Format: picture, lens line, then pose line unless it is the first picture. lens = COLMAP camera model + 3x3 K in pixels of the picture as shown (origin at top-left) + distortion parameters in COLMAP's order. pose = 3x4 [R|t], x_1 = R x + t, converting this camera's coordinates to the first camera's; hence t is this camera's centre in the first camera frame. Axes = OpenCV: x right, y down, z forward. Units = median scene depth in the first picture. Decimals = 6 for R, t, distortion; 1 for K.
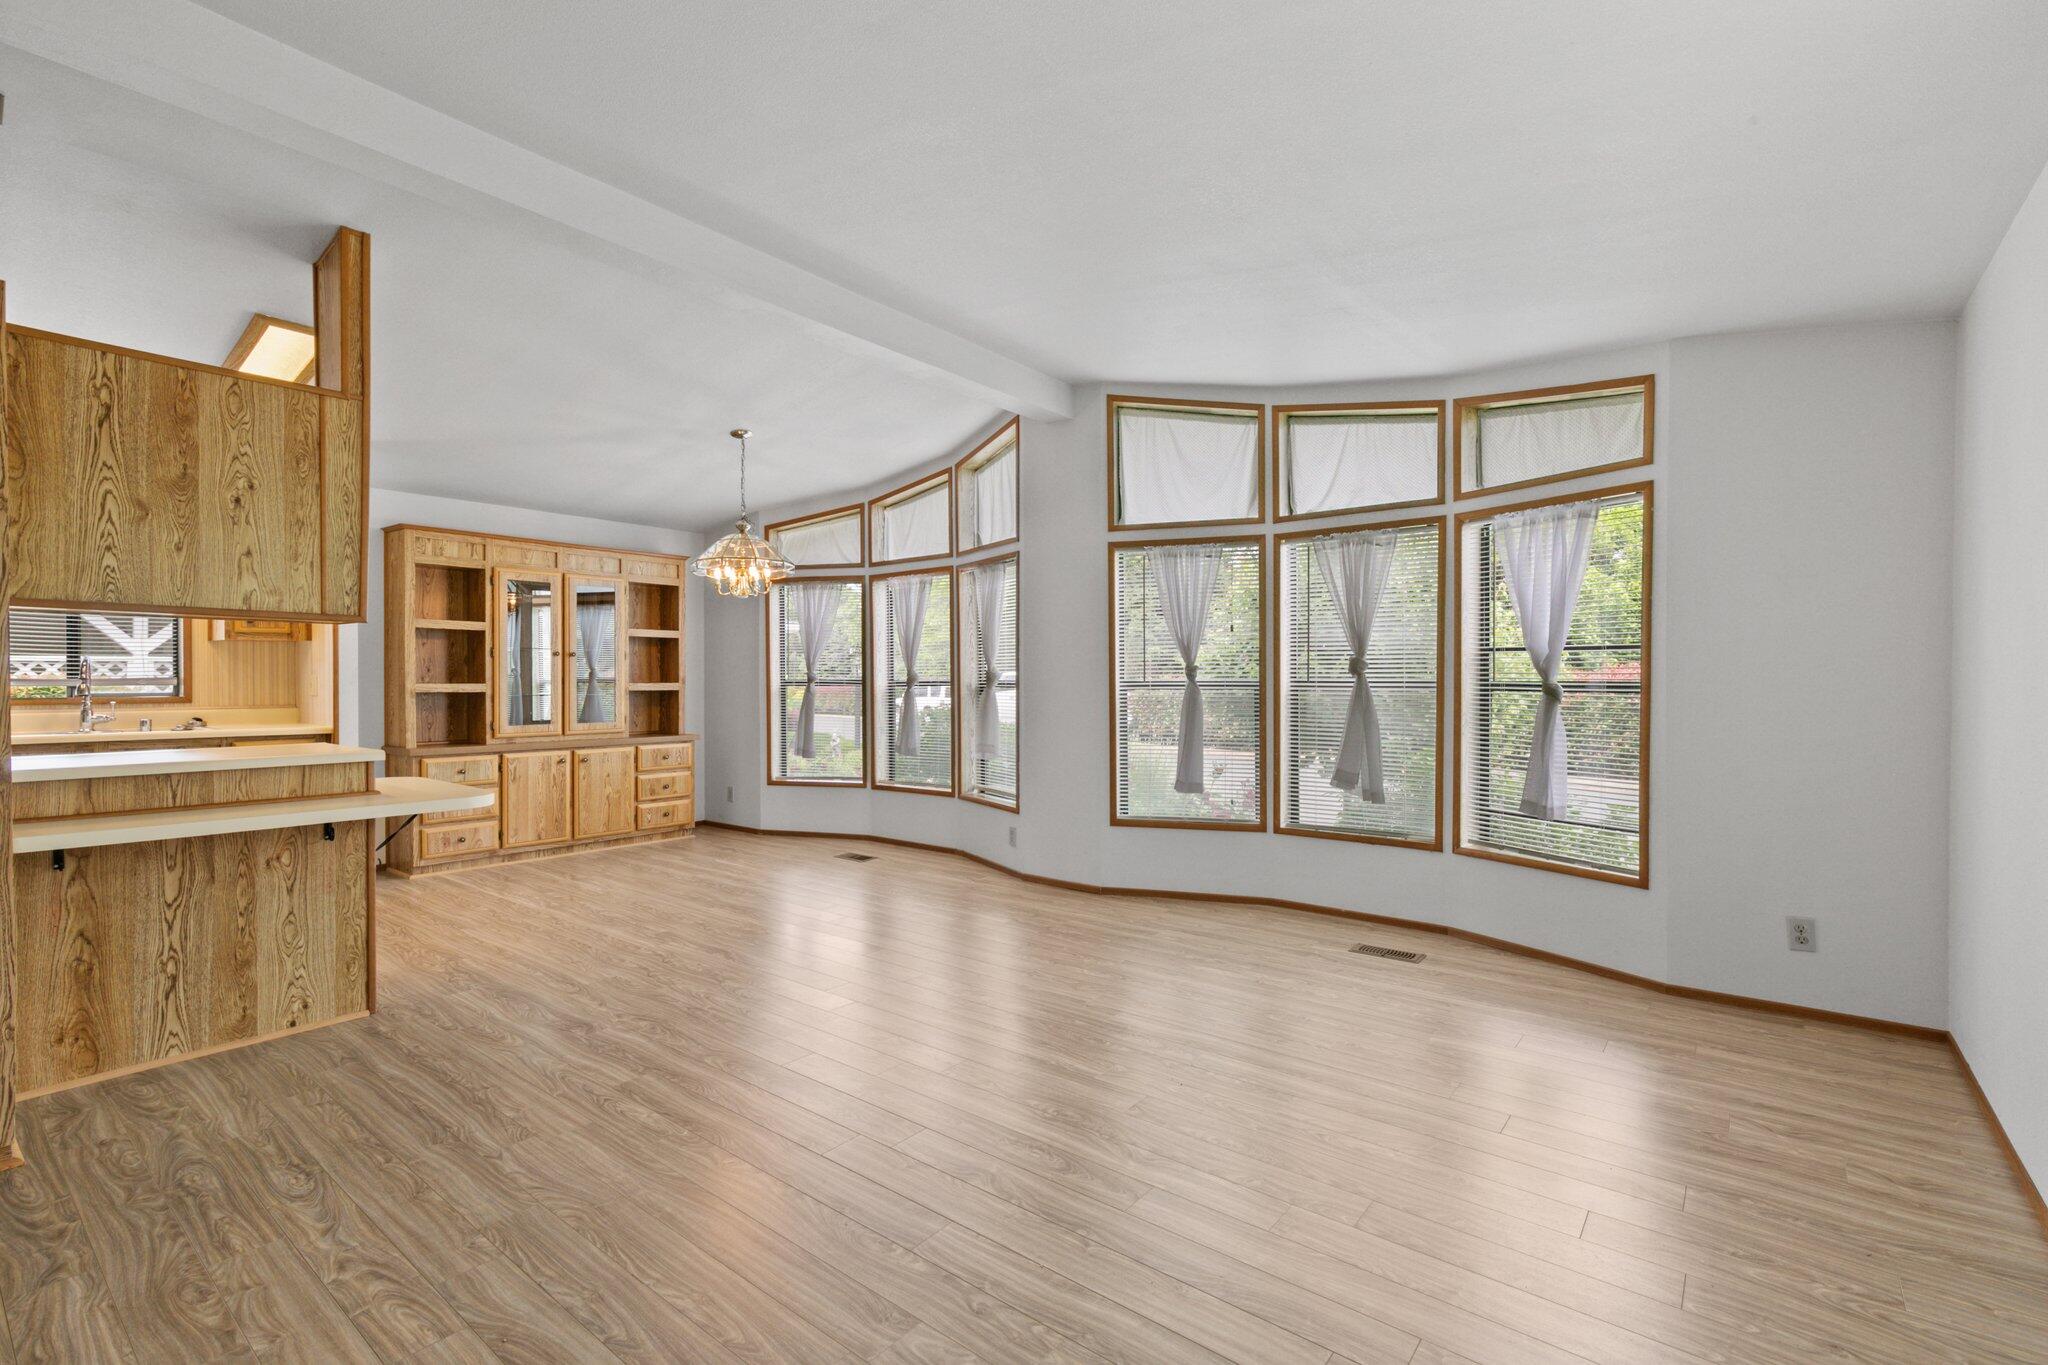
lens RADIAL K [[914.1, 0, 1040.9], [0, 914.1, 679.7], [0, 0, 1]] dist [0.004578, -0.000253]
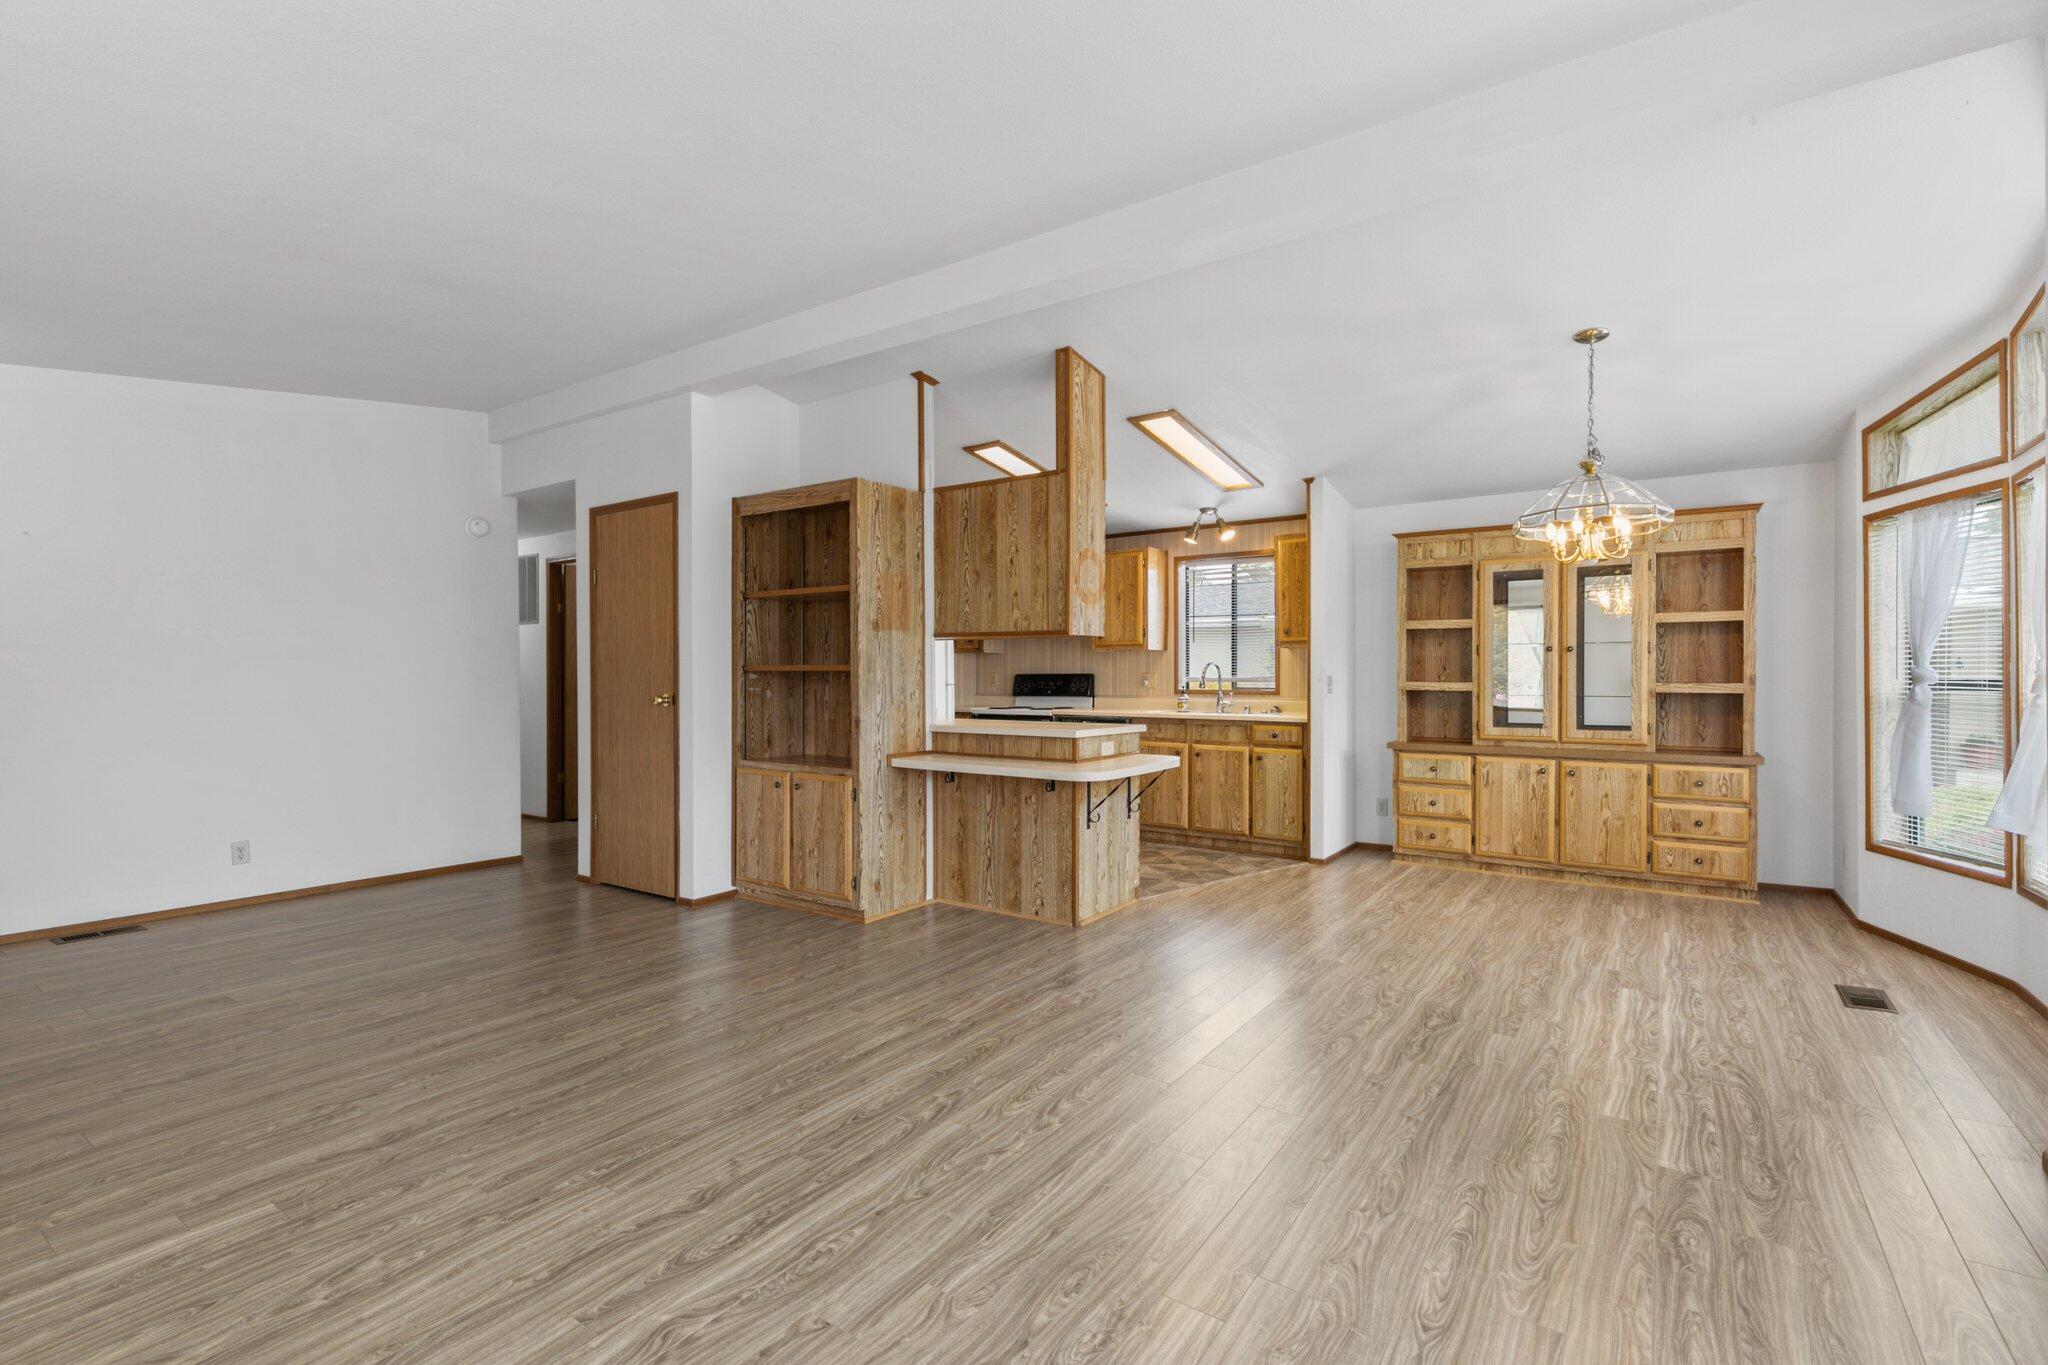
lens RADIAL K [[914.1, 0, 1041.4], [0, 914.1, 677.2], [0, 0, 1]] dist [0.004578, -0.000253]
pose [[0.065837, -0.000586, -0.997830, 0.395286], [-0.002356, 0.999997, -0.000743, 0.000755], [0.997828, 0.002399, 0.065835, 0.568316]]
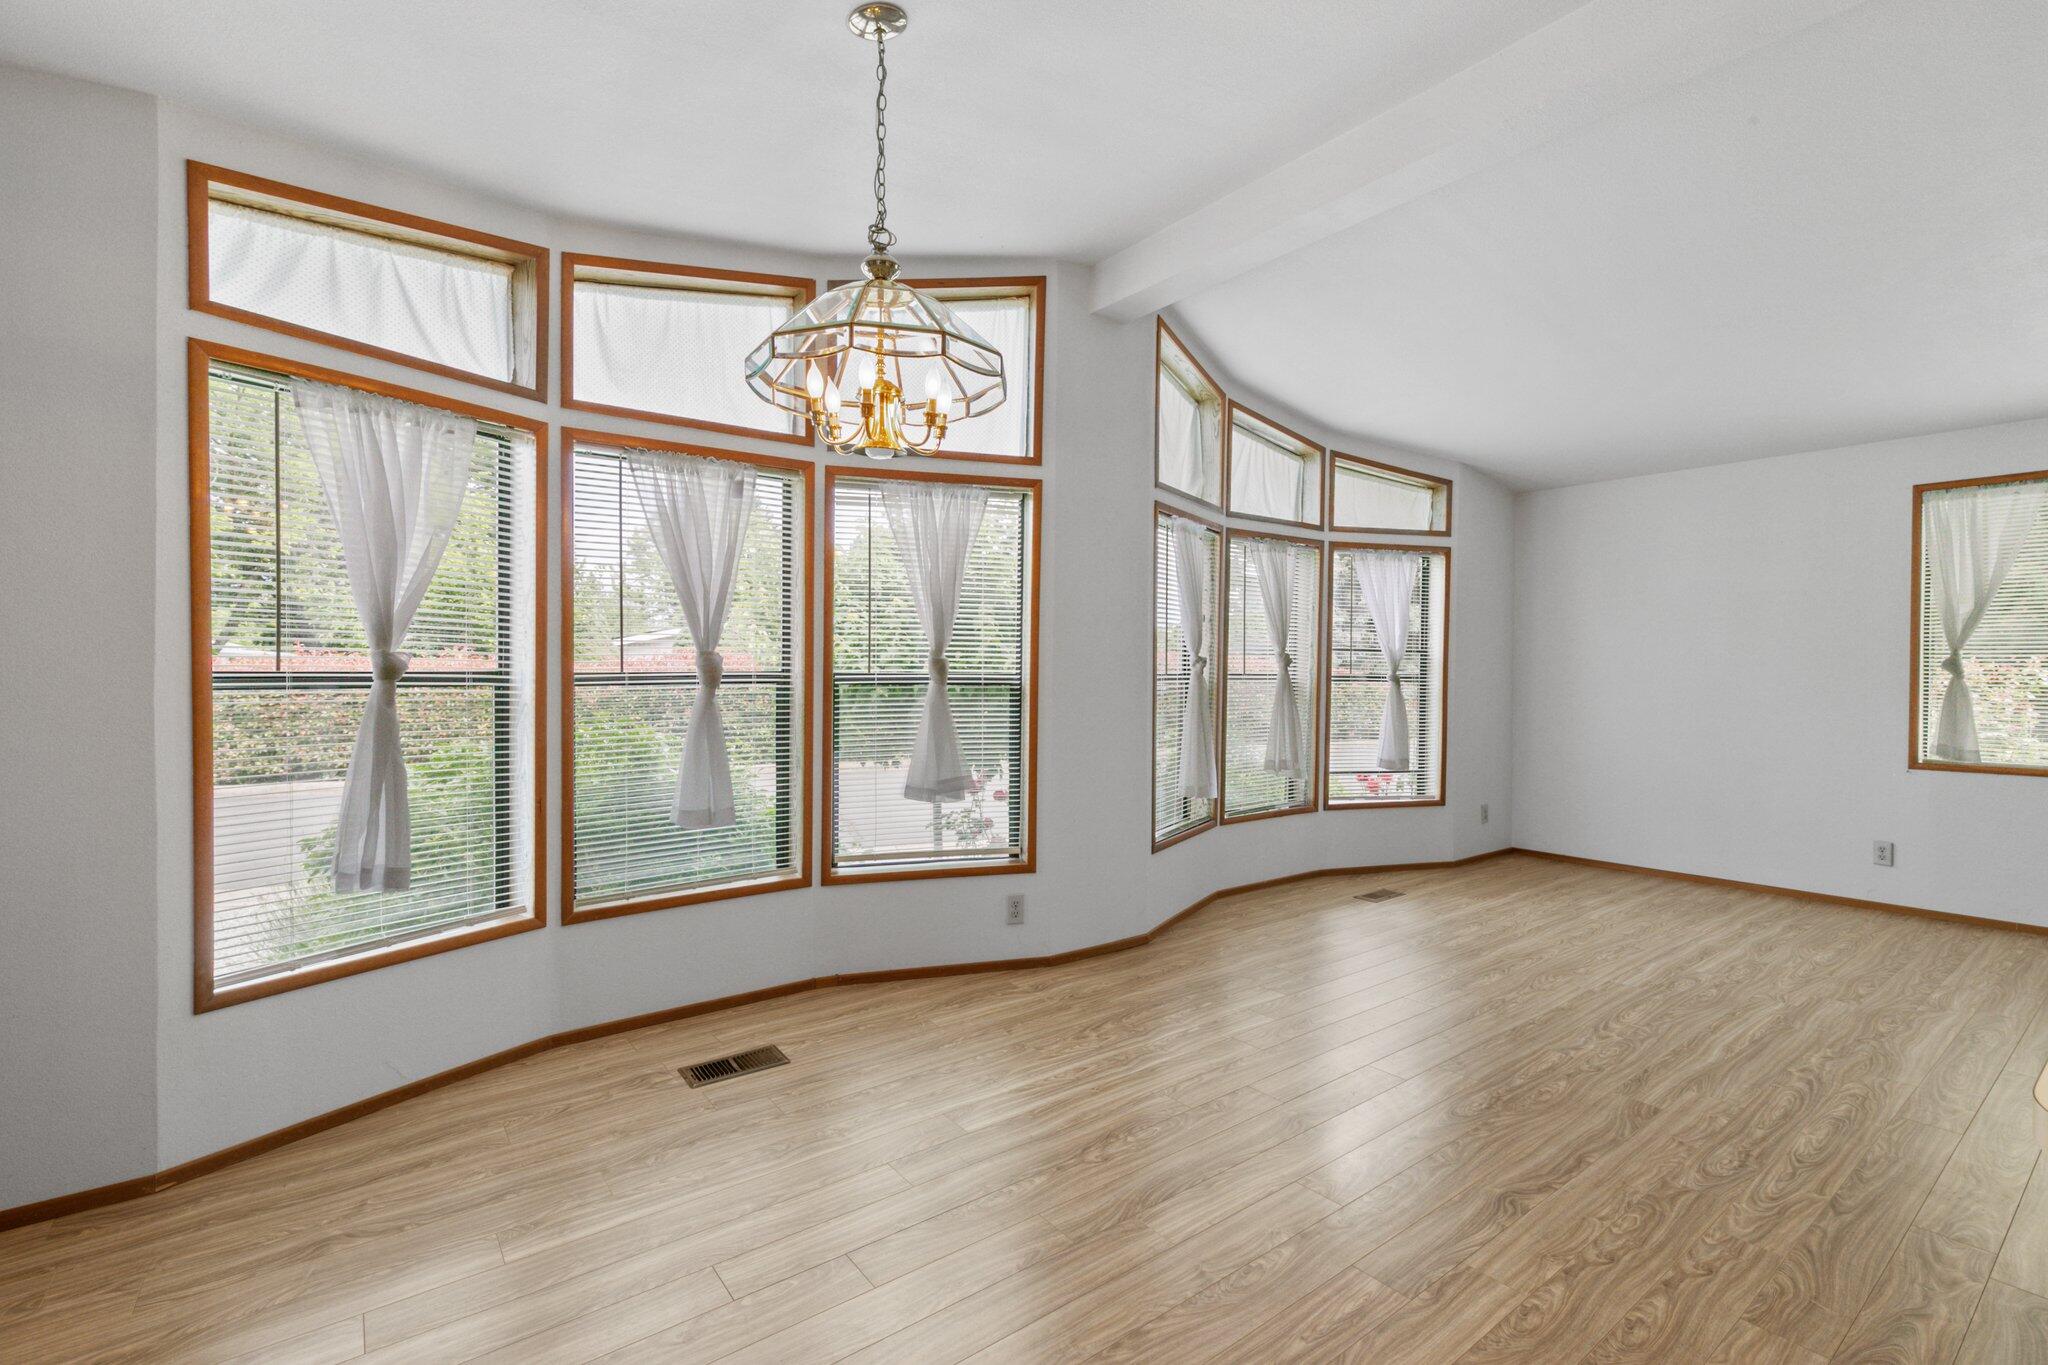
lens RADIAL K [[914.1, 0, 1040.5], [0, 914.1, 690.0], [0, 0, 1]] dist [0.004578, -0.000253]
pose [[0.249939, -0.016137, 0.968127, -0.734582], [0.000226, 0.999862, 0.016607, 0.001806], [-0.968262, -0.003932, 0.249908, 0.909537]]
